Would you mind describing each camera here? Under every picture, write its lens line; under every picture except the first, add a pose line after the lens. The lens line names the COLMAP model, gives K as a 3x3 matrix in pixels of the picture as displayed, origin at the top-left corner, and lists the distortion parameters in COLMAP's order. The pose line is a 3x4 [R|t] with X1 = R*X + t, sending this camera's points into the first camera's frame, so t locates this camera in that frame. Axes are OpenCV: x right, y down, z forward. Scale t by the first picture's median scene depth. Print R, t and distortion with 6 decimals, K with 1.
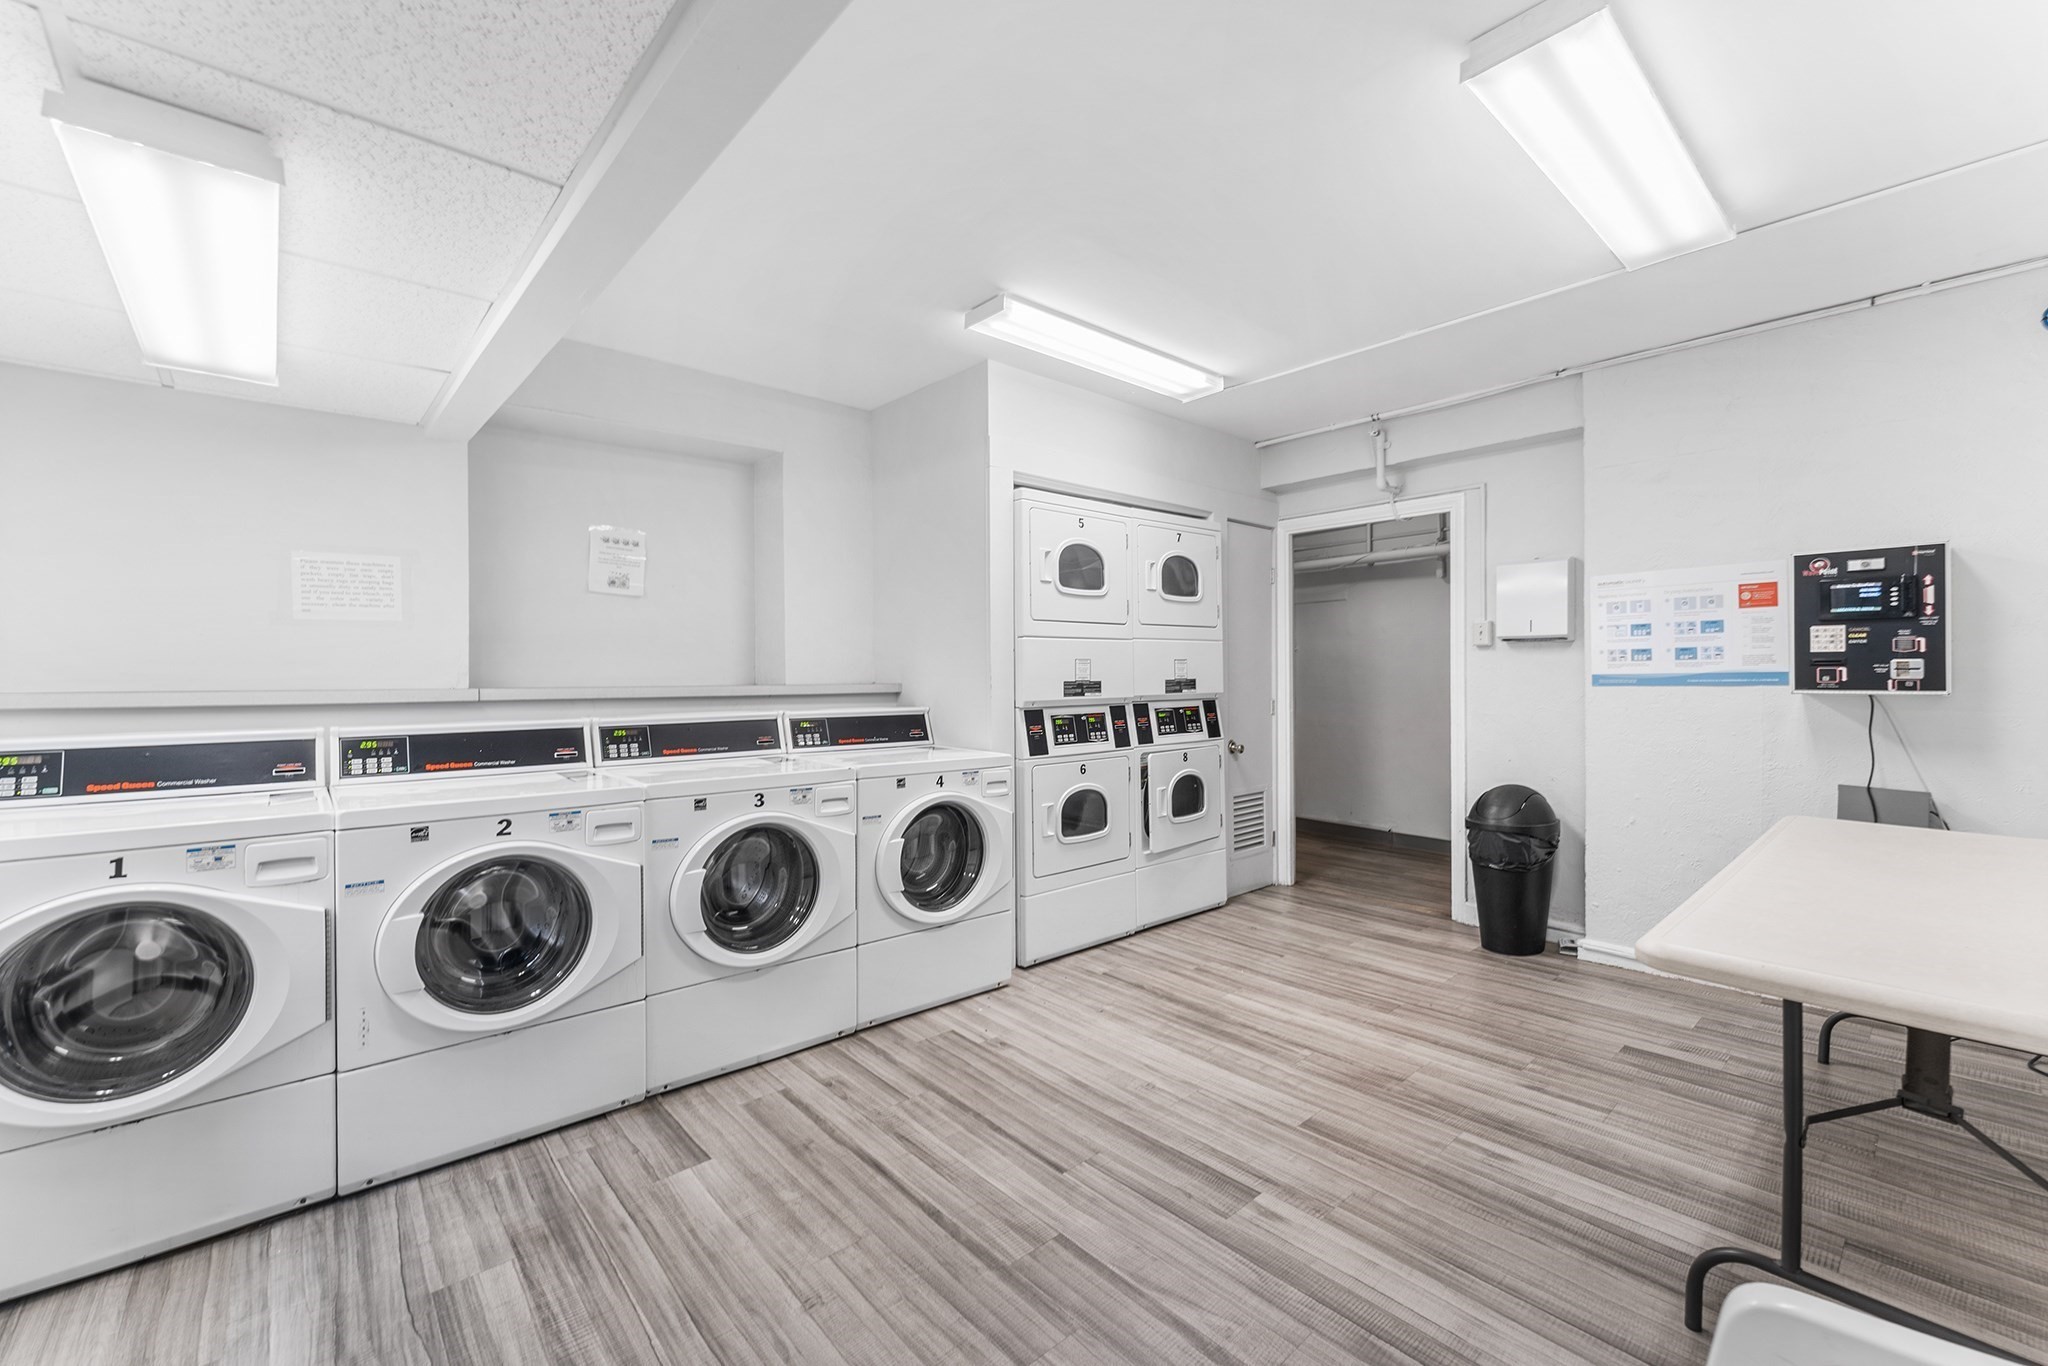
lens RADIAL K [[844.7, 0, 1006.1], [0, 844.7, 678.6], [0, 0, 1]] dist [-0.000254, -0.000411]
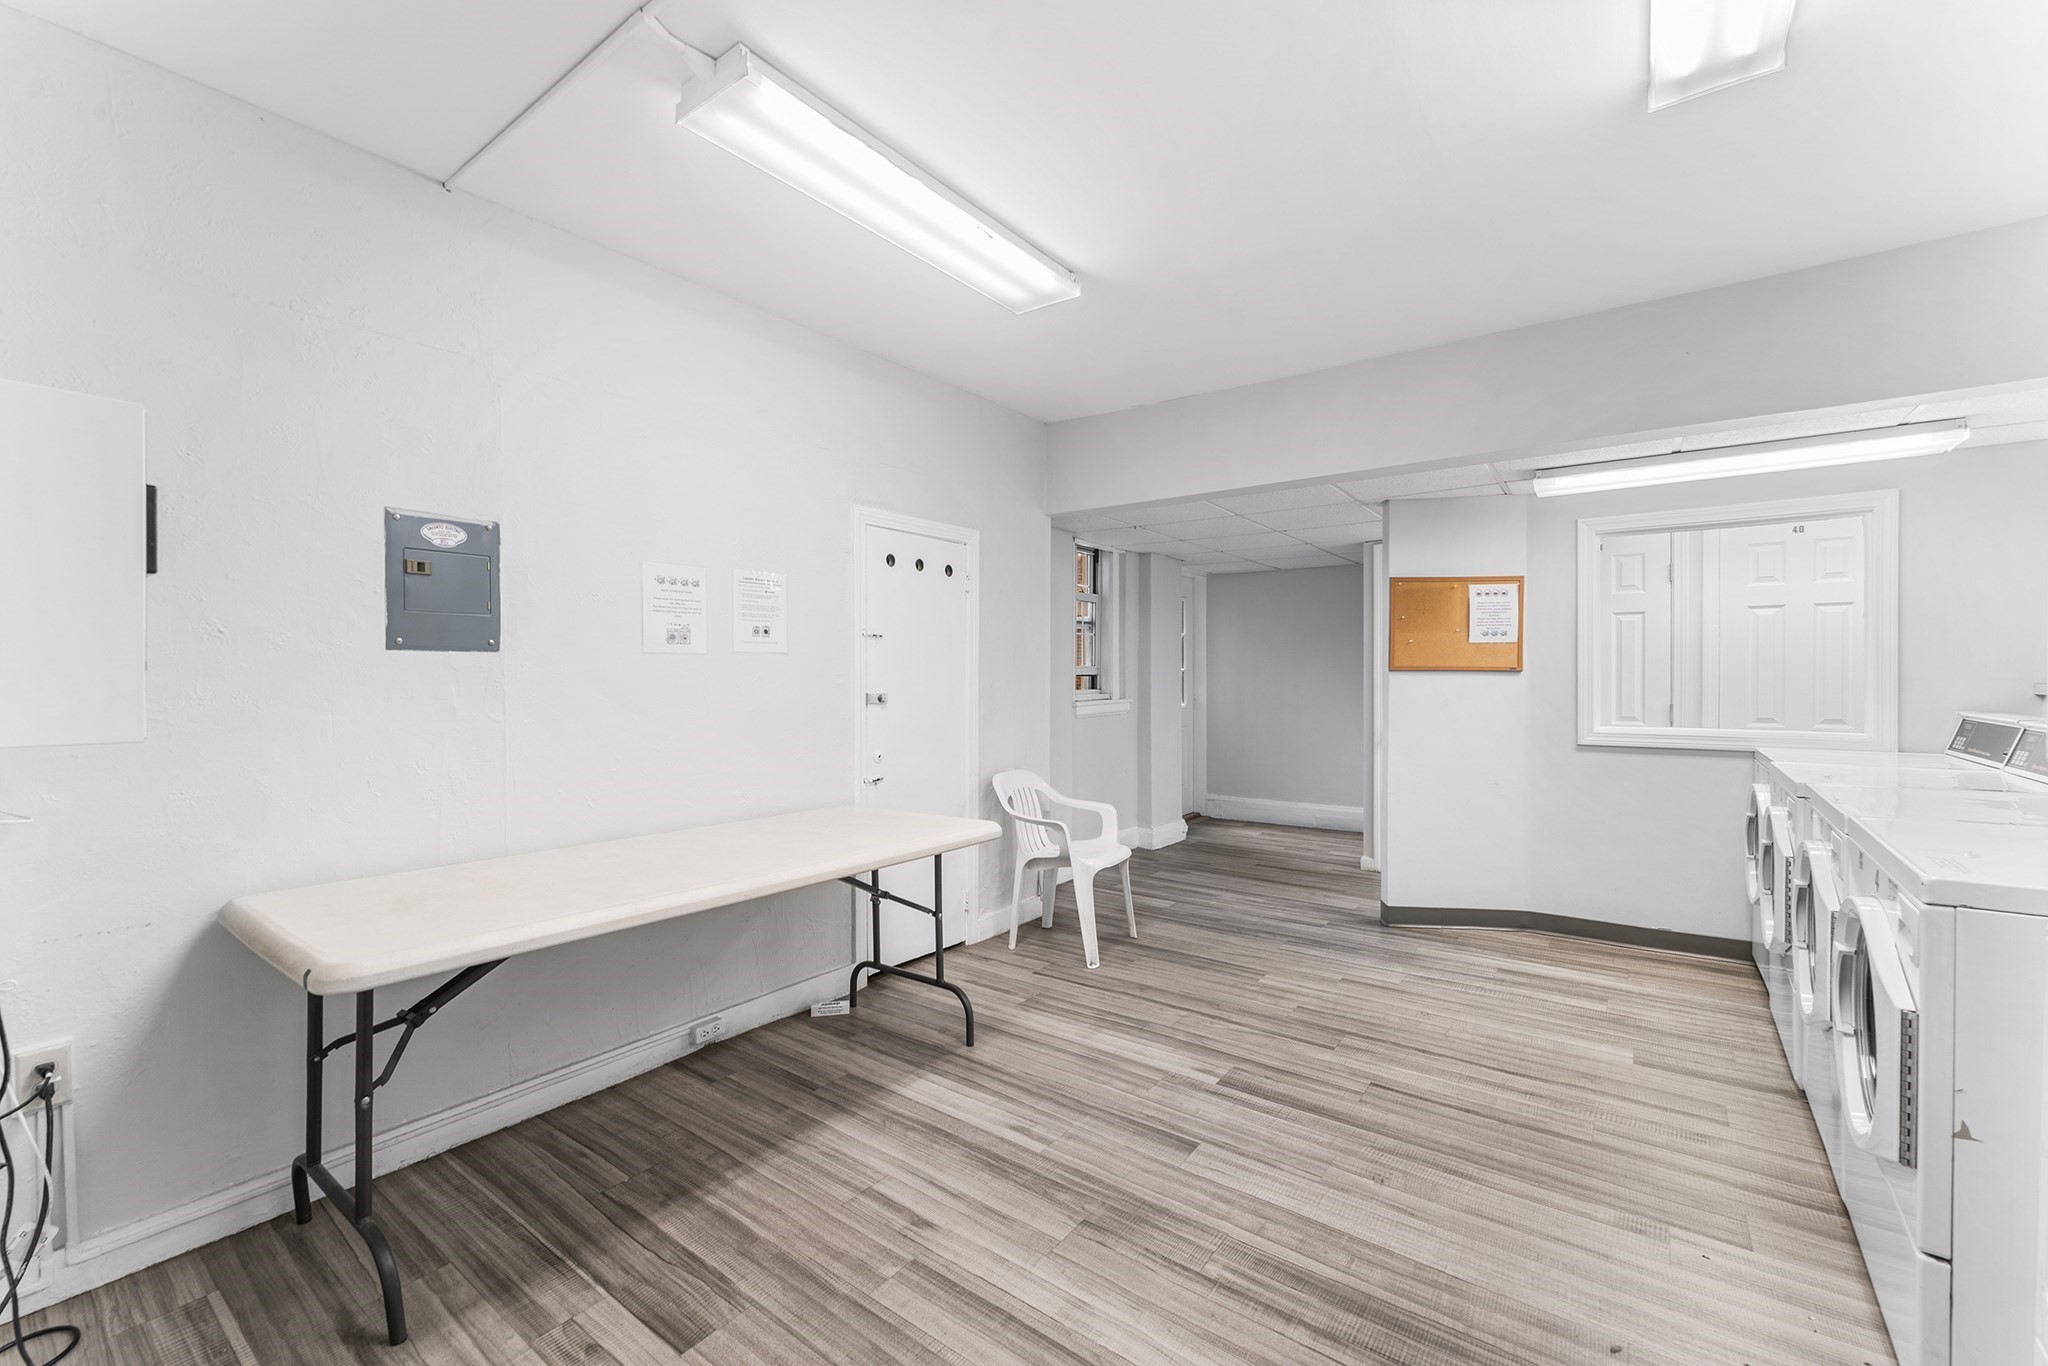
lens RADIAL K [[844.7, 0, 1027.0], [0, 844.7, 676.6], [0, 0, 1]] dist [-0.000254, -0.000411]
pose [[-0.972582, 0.007027, -0.232456, 0.797546], [0.004001, 0.999901, 0.013489, -0.020038], [0.232527, 0.012189, -0.972513, 1.981645]]
